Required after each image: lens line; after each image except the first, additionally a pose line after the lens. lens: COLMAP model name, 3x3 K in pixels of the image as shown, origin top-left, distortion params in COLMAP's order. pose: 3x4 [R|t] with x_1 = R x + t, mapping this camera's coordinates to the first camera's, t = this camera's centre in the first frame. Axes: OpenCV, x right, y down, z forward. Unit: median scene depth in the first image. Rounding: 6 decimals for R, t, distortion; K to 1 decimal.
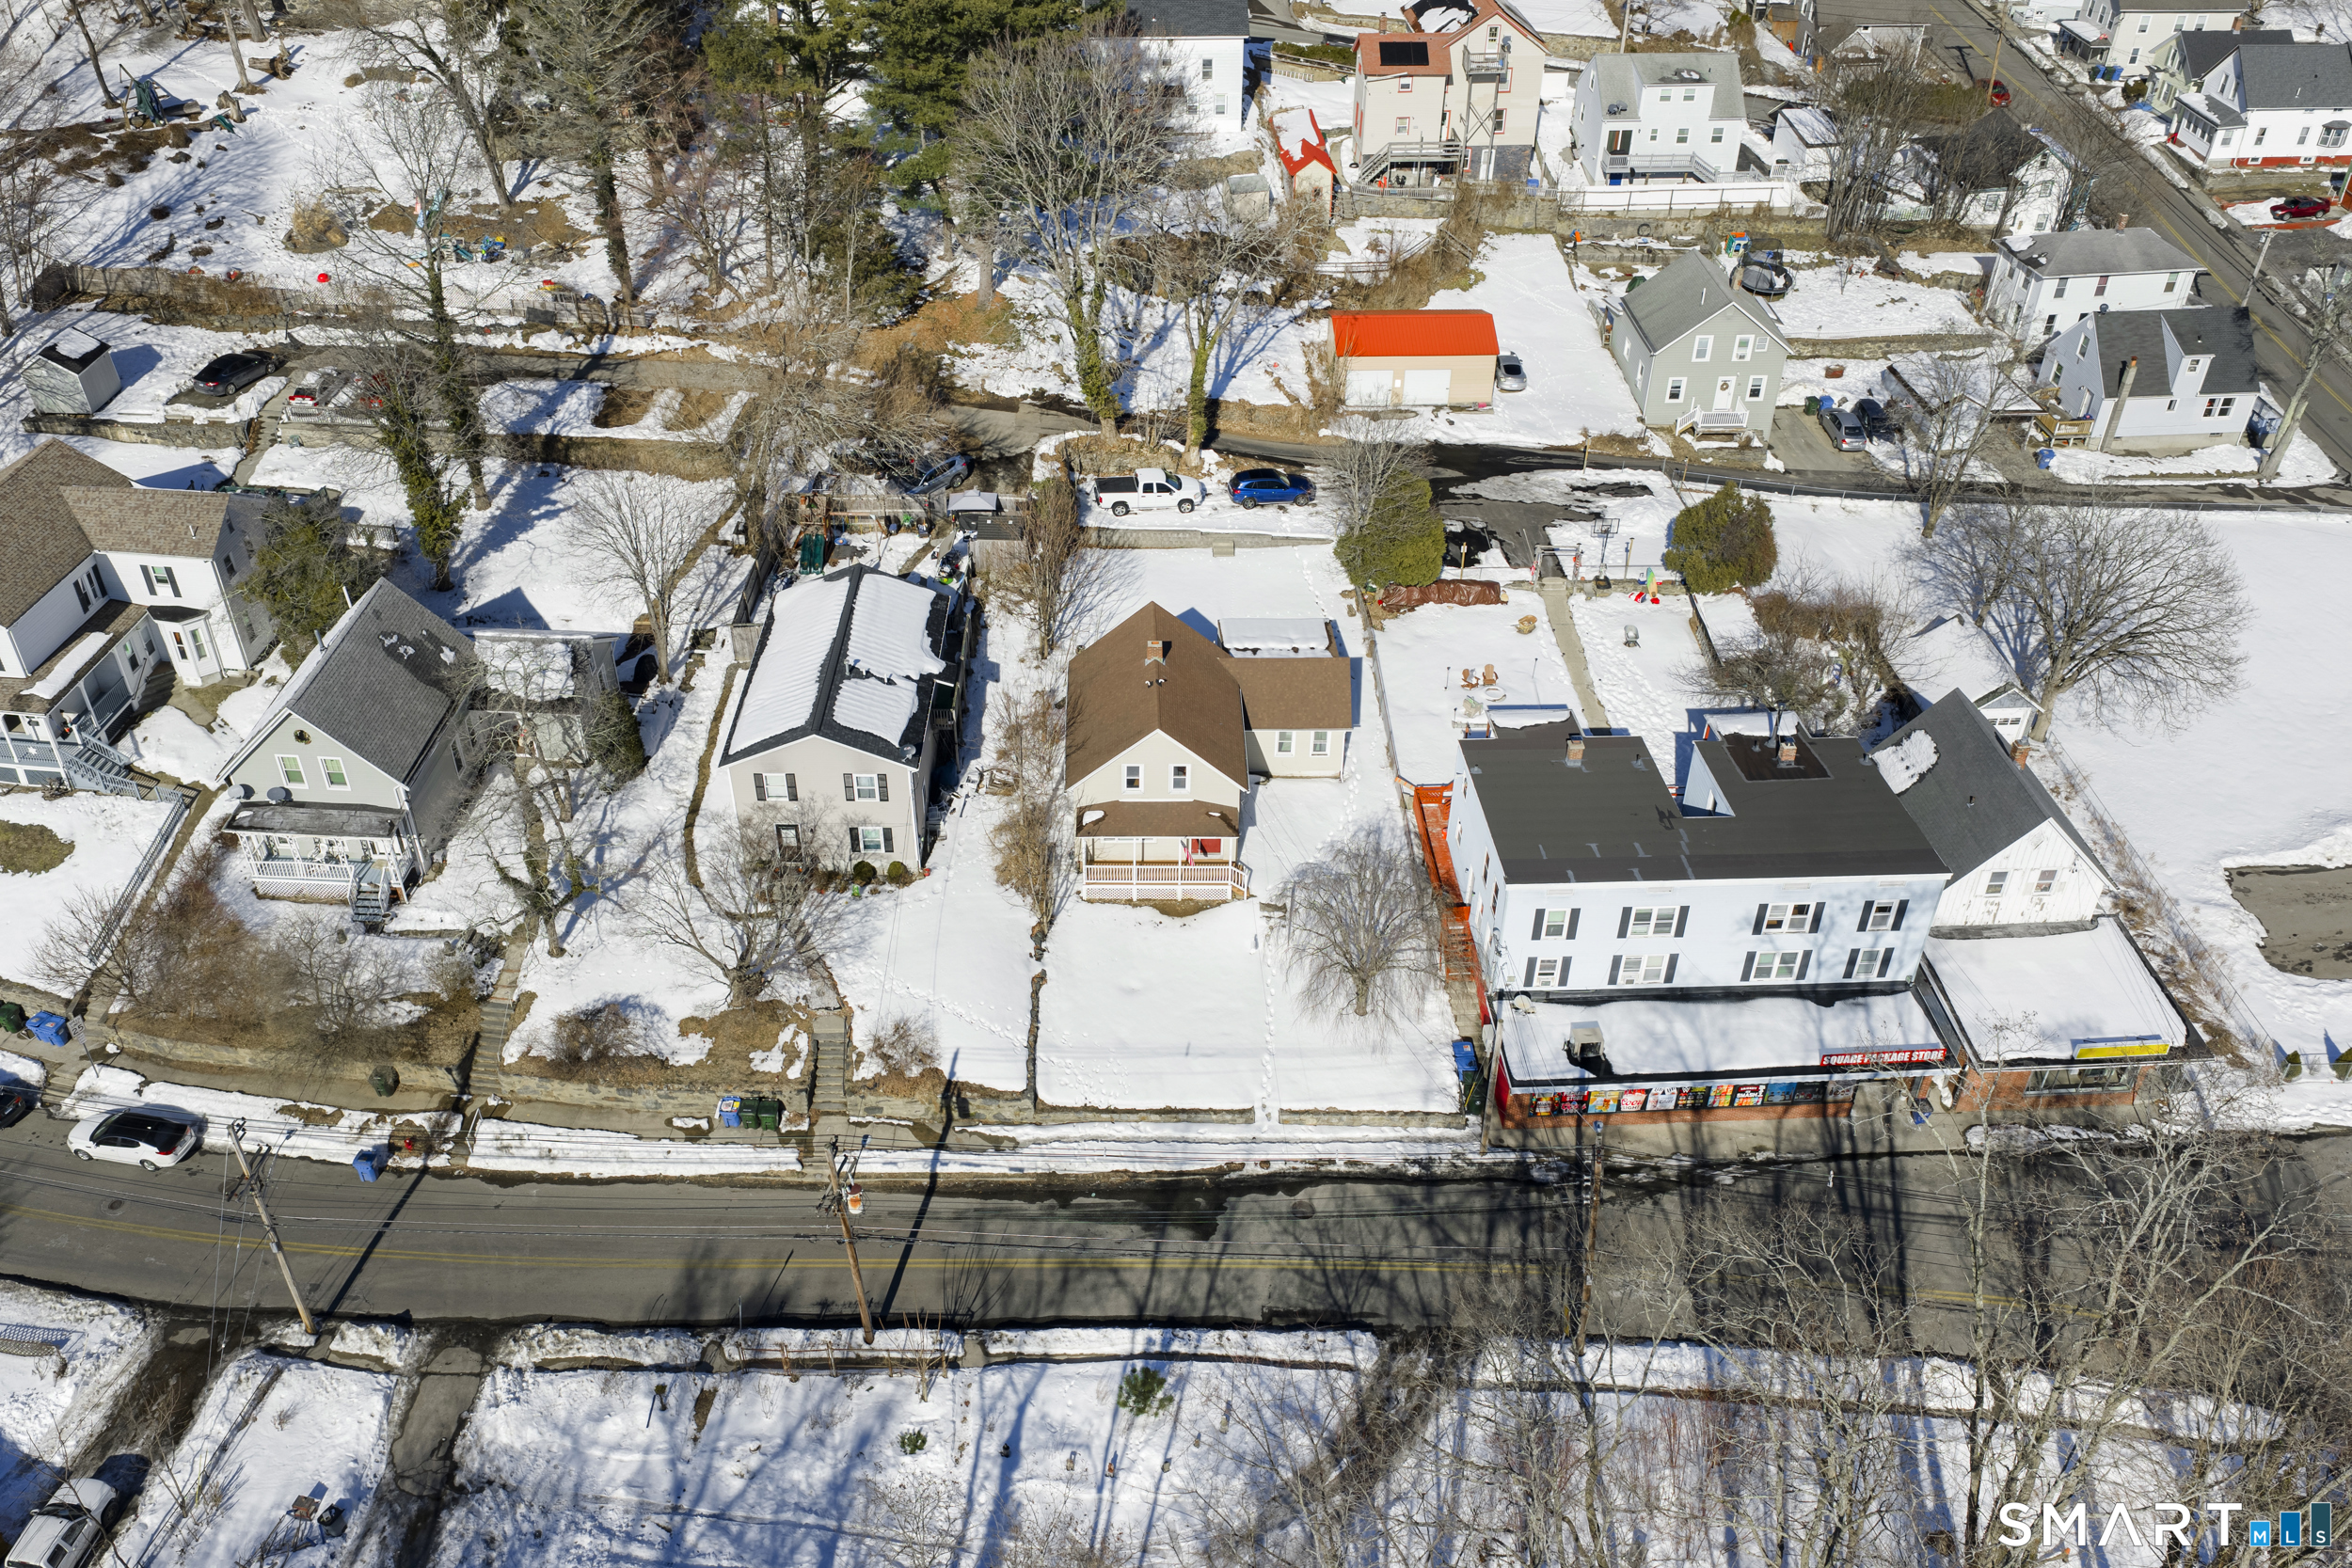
lens RADIAL K [[1949.5, 0, 1181.8], [0, 1949.5, 788.2], [0, 0, 1]] dist [0.006966, -0.012161]
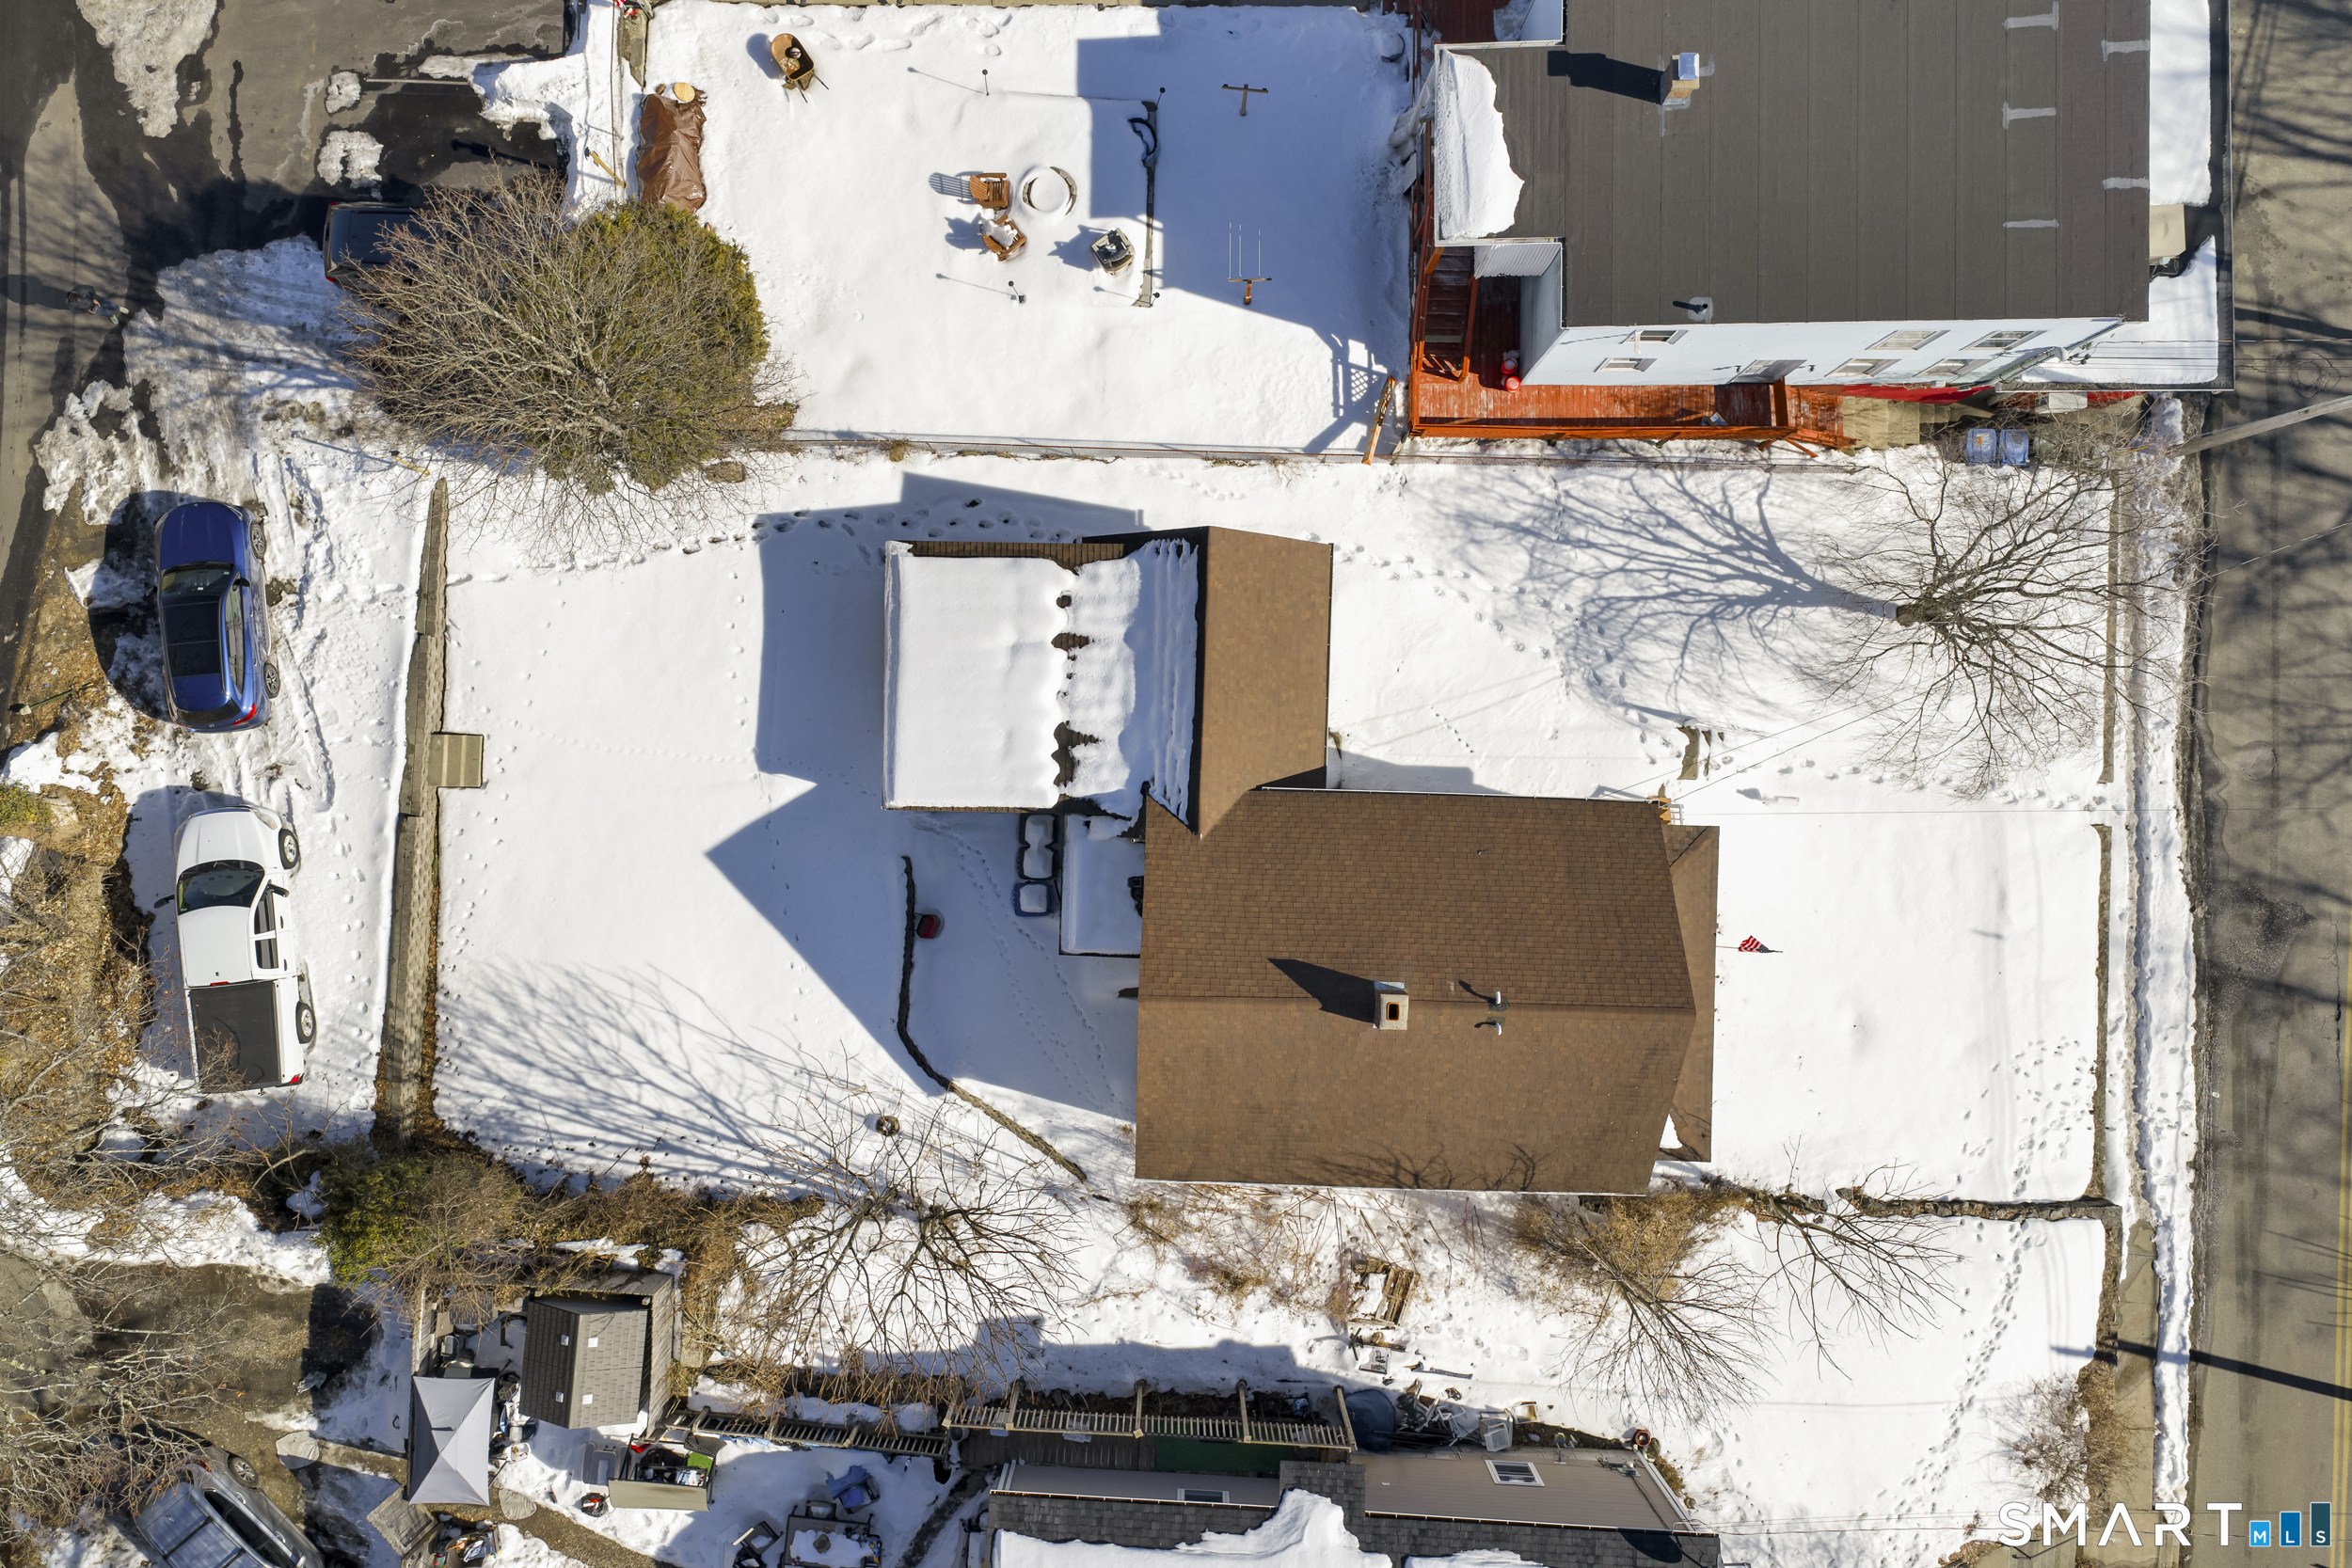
lens RADIAL K [[1949.5, 0, 1181.8], [0, 1949.5, 788.2], [0, 0, 1]] dist [0.006966, -0.012161]
pose [[0.057746, -0.998261, -0.011852, 0.035423], [0.598040, 0.025084, 0.801074, -0.427909], [-0.799383, -0.053347, 0.598448, 0.782263]]
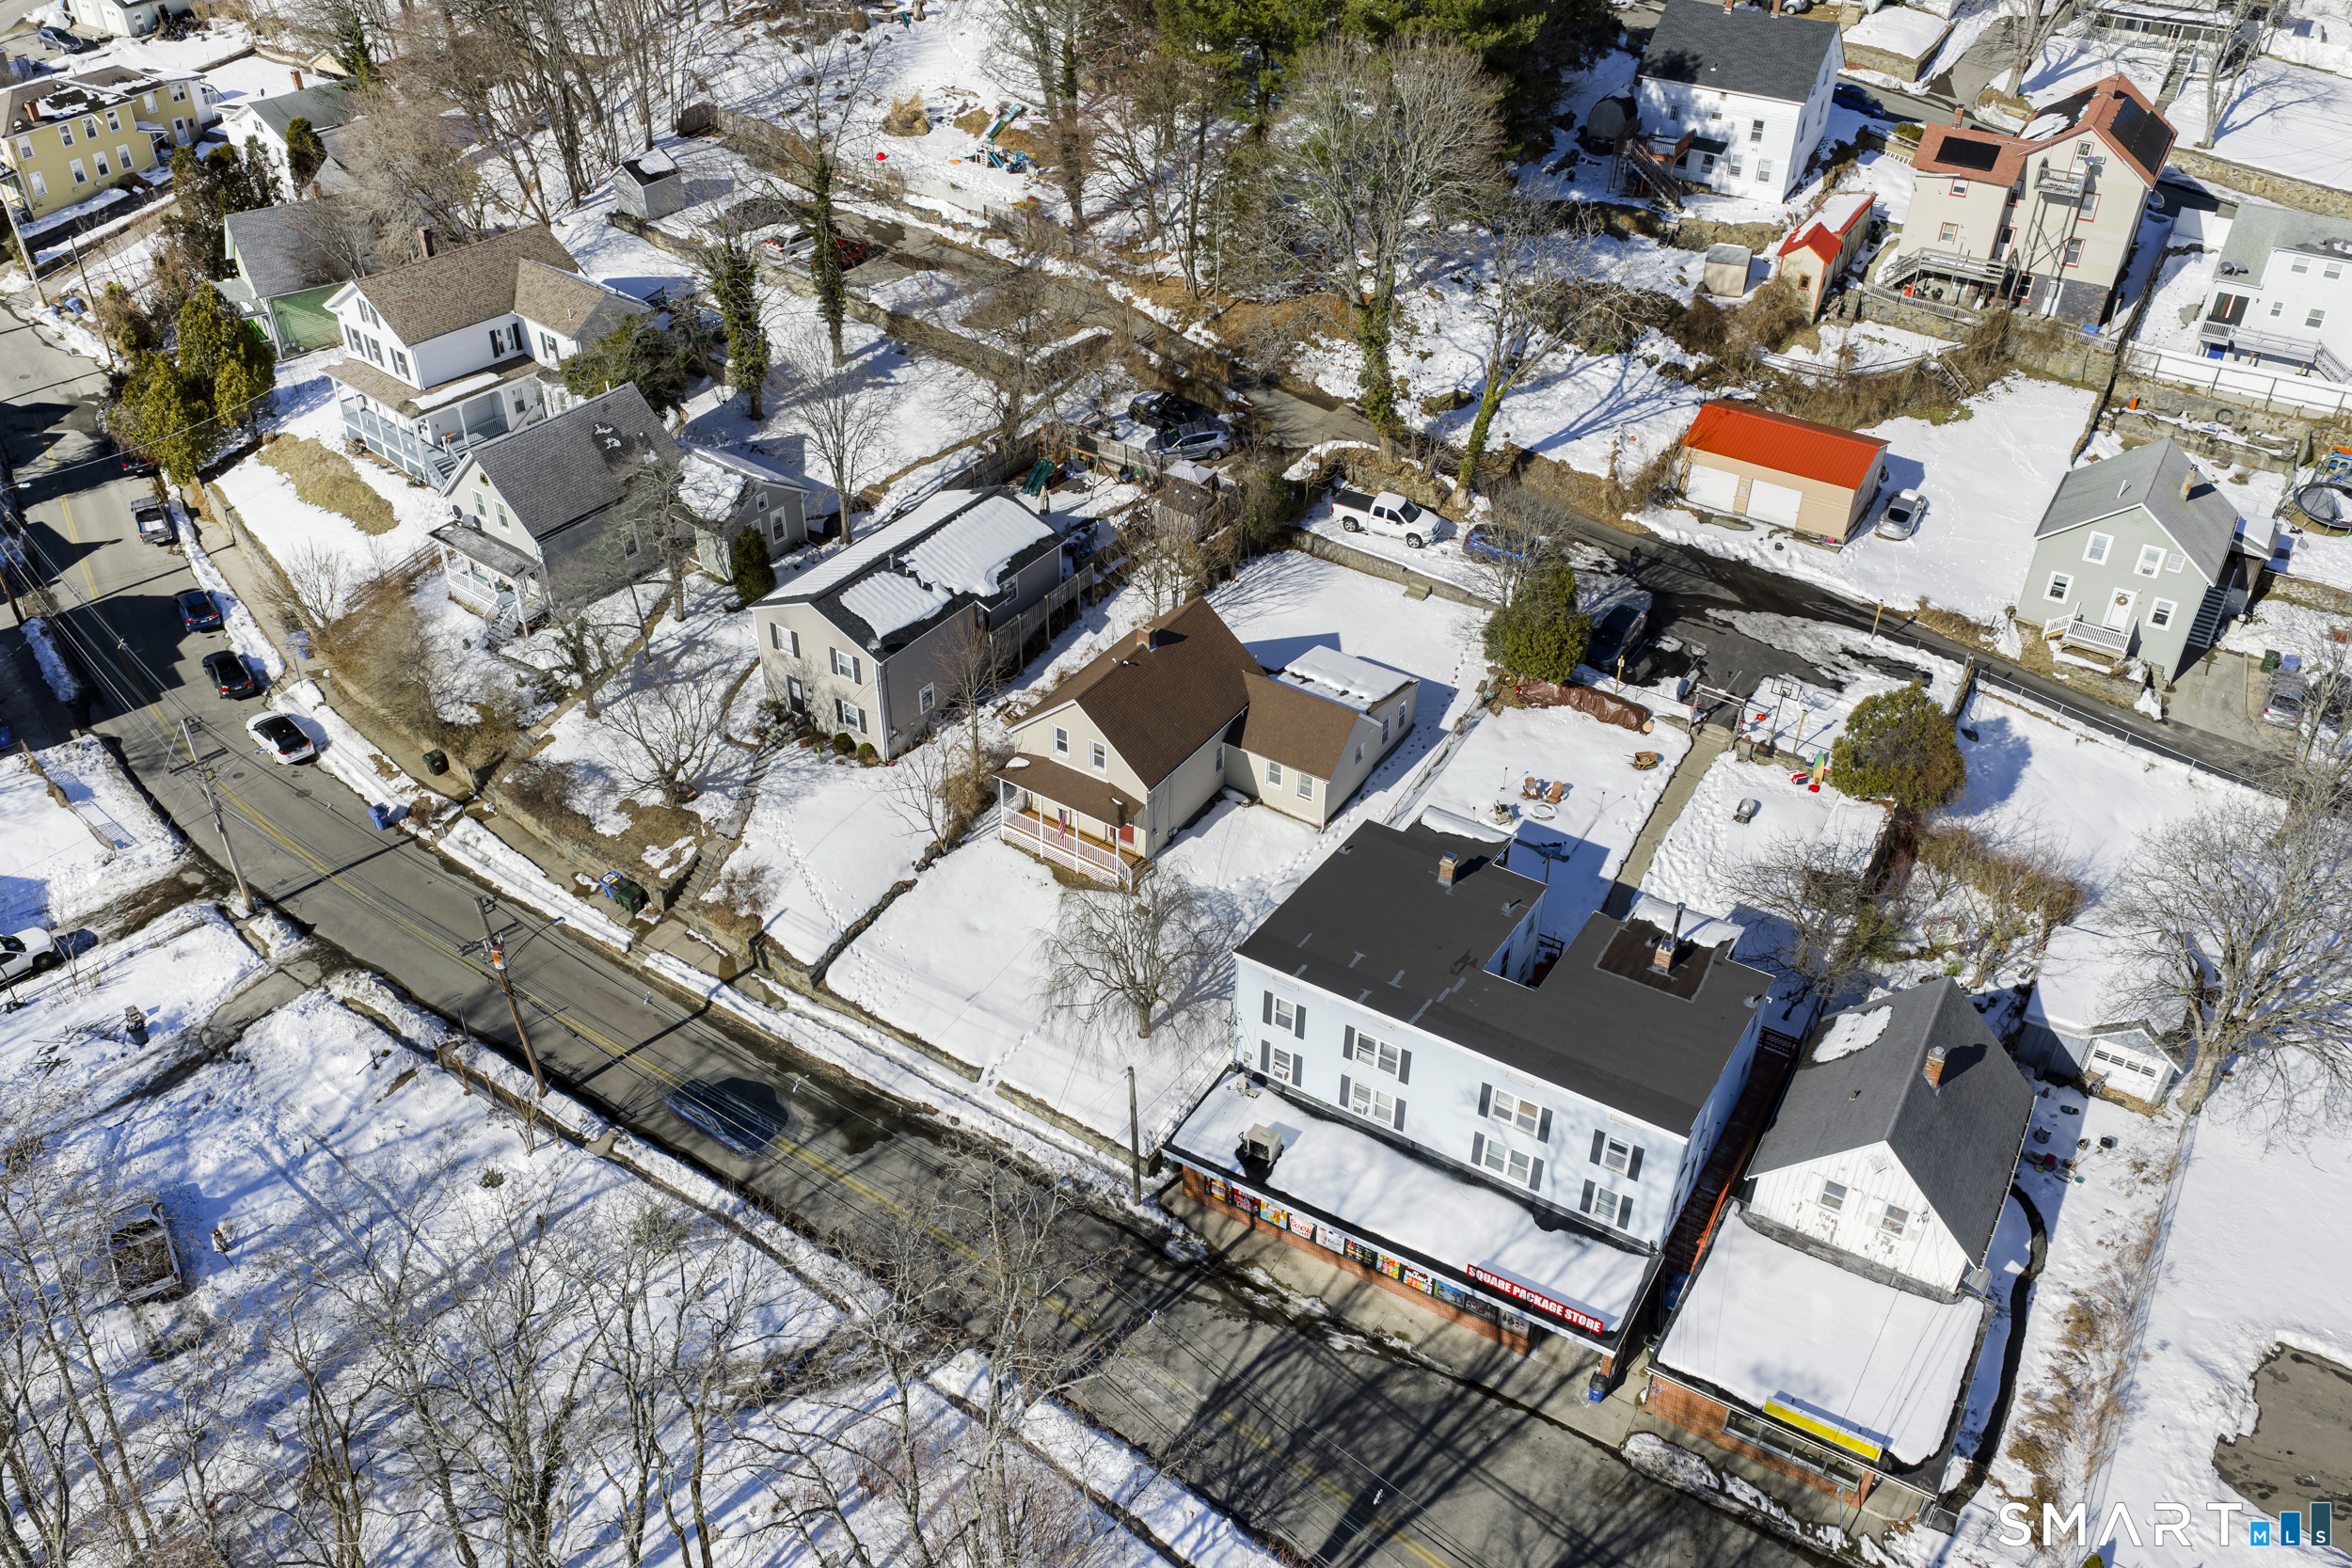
lens RADIAL K [[1949.5, 0, 1181.8], [0, 1949.5, 788.2], [0, 0, 1]] dist [0.006966, -0.012161]
pose [[0.822767, 0.336880, -0.457783, 0.488838], [-0.340041, 0.937130, 0.078478, -0.081271], [0.455440, 0.091096, 0.885593, 0.115164]]
